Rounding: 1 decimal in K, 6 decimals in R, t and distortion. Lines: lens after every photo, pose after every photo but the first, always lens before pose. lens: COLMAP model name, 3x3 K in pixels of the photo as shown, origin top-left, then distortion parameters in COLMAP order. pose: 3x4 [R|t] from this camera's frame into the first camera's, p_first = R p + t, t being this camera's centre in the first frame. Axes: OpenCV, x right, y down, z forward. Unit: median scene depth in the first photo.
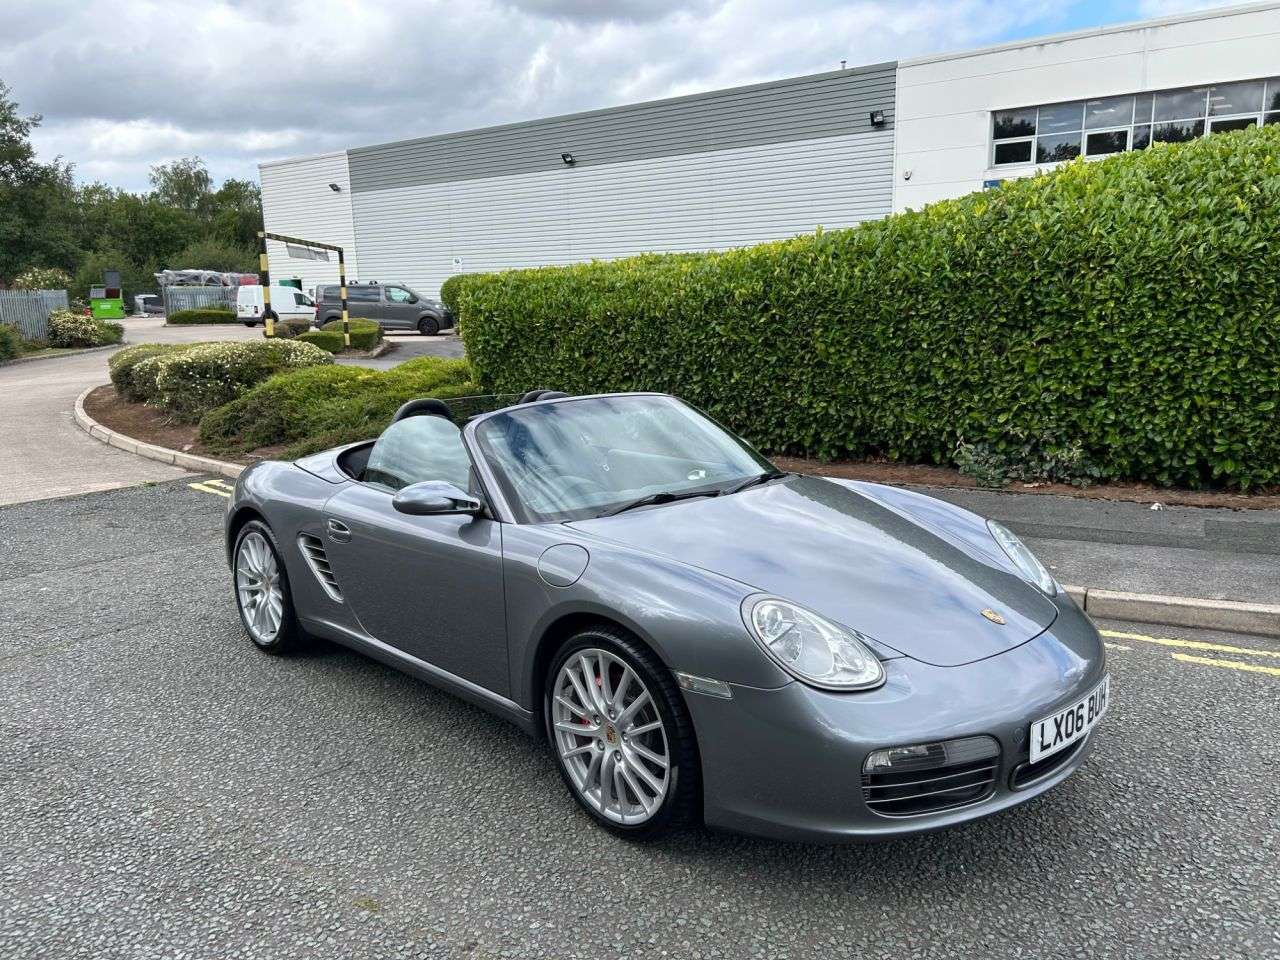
lens RADIAL K [[971.0, 0, 634.4], [0, 971.0, 490.4], [0, 0, 1]] dist [0.042570, -0.034920]
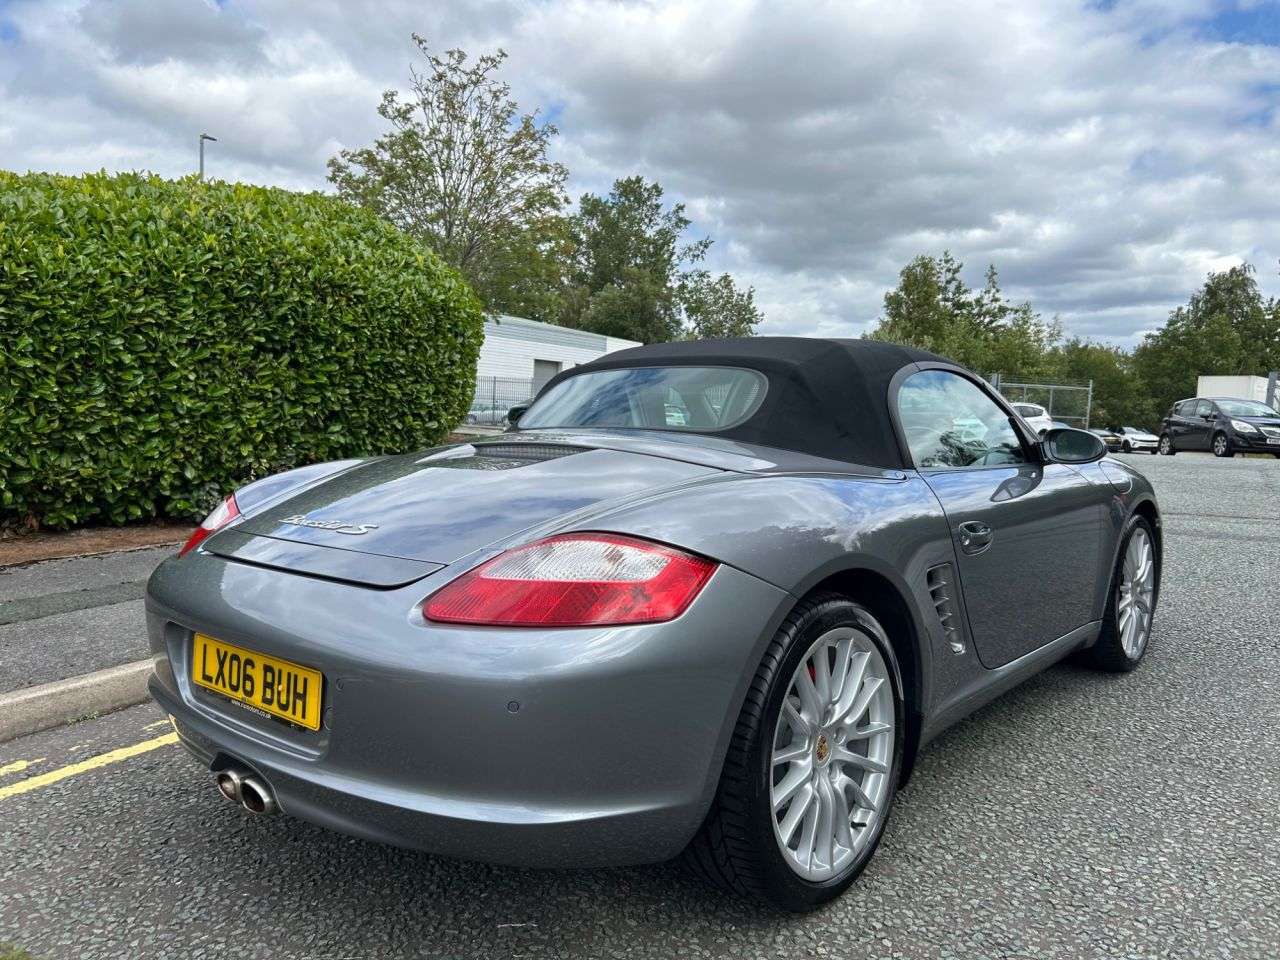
lens RADIAL K [[971.0, 0, 637.3], [0, 971.0, 484.4], [0, 0, 1]] dist [0.042570, -0.034920]
pose [[-0.080187, -0.053771, 0.995328, -0.499338], [0.170875, 0.983021, 0.066872, -0.039952], [-0.982024, 0.175439, -0.069637, 0.676495]]
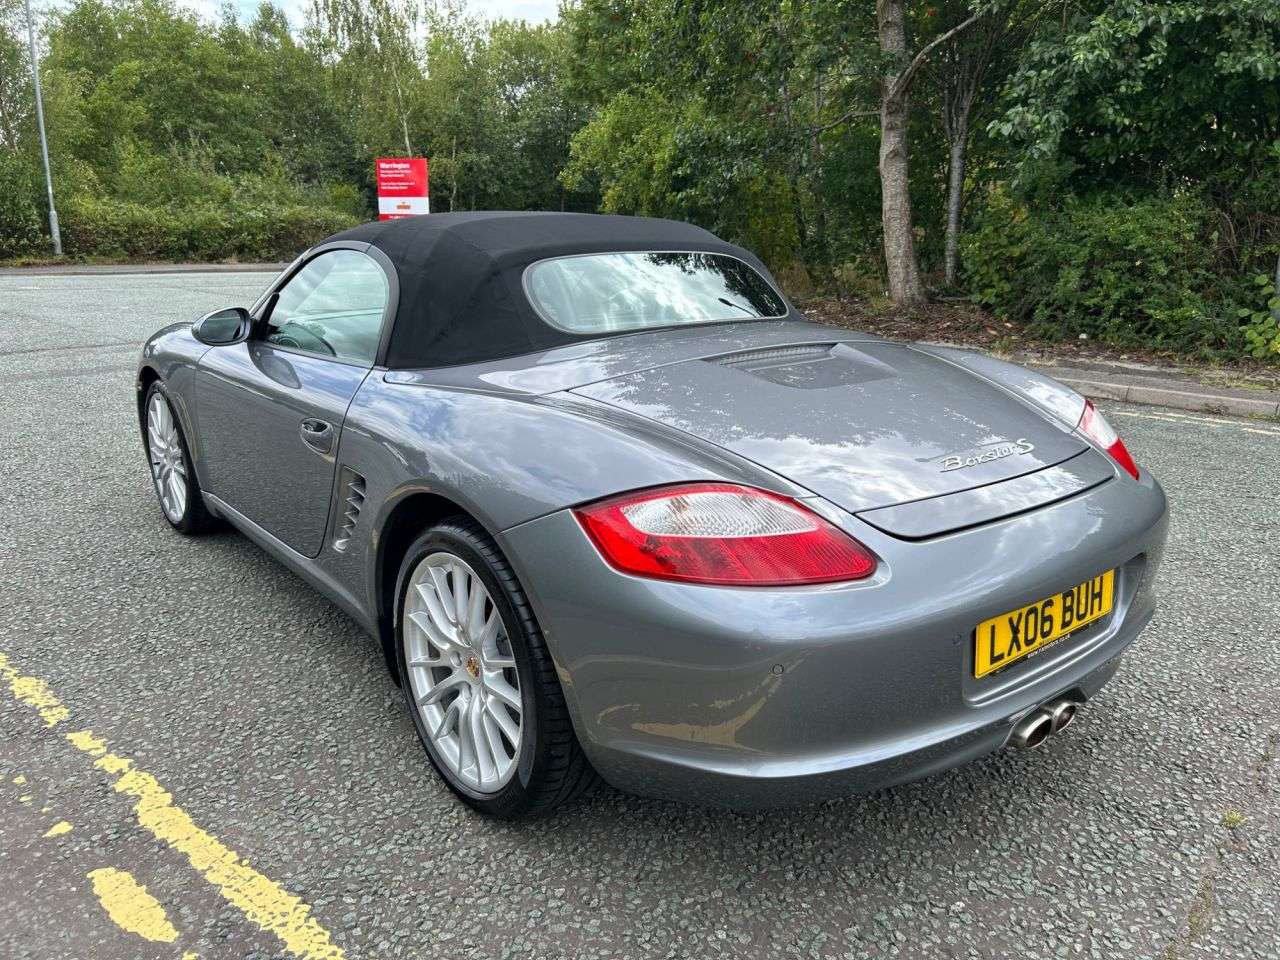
lens RADIAL K [[971.0, 0, 640.4], [0, 971.0, 477.4], [0, 0, 1]] dist [0.042570, -0.034920]
pose [[-0.995570, 0.000315, 0.094024, -0.144103], [0.039987, 0.906477, 0.420358, -0.136701], [-0.085098, 0.422255, -0.902474, 1.000424]]
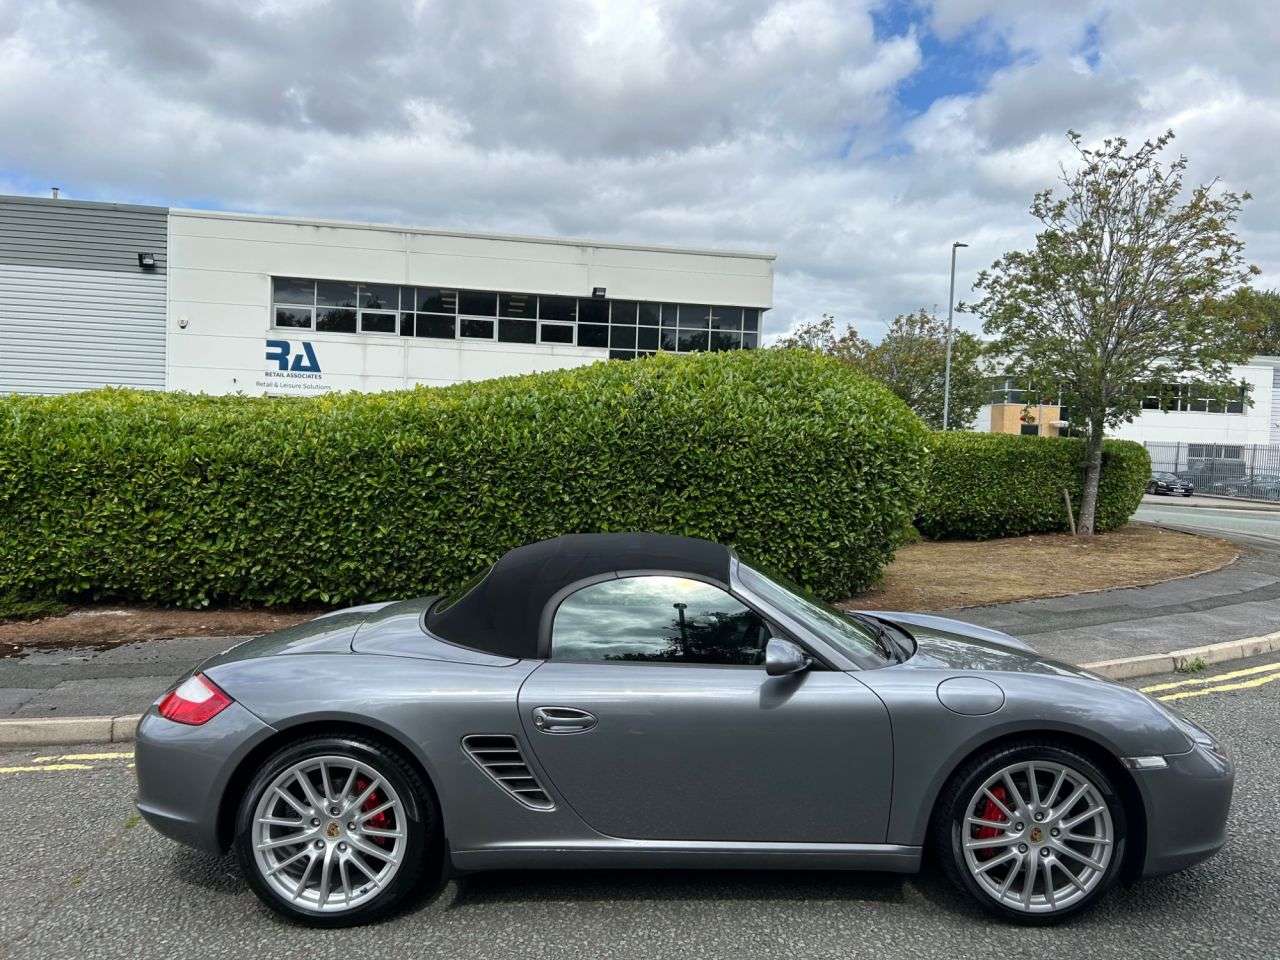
lens RADIAL K [[971.0, 0, 643.1], [0, 971.0, 479.6], [0, 0, 1]] dist [0.042570, -0.034920]
pose [[0.674266, 0.020878, 0.738194, -0.478272], [0.101371, 0.987521, -0.120522, -0.029548], [-0.731498, 0.156095, 0.663735, 0.196610]]
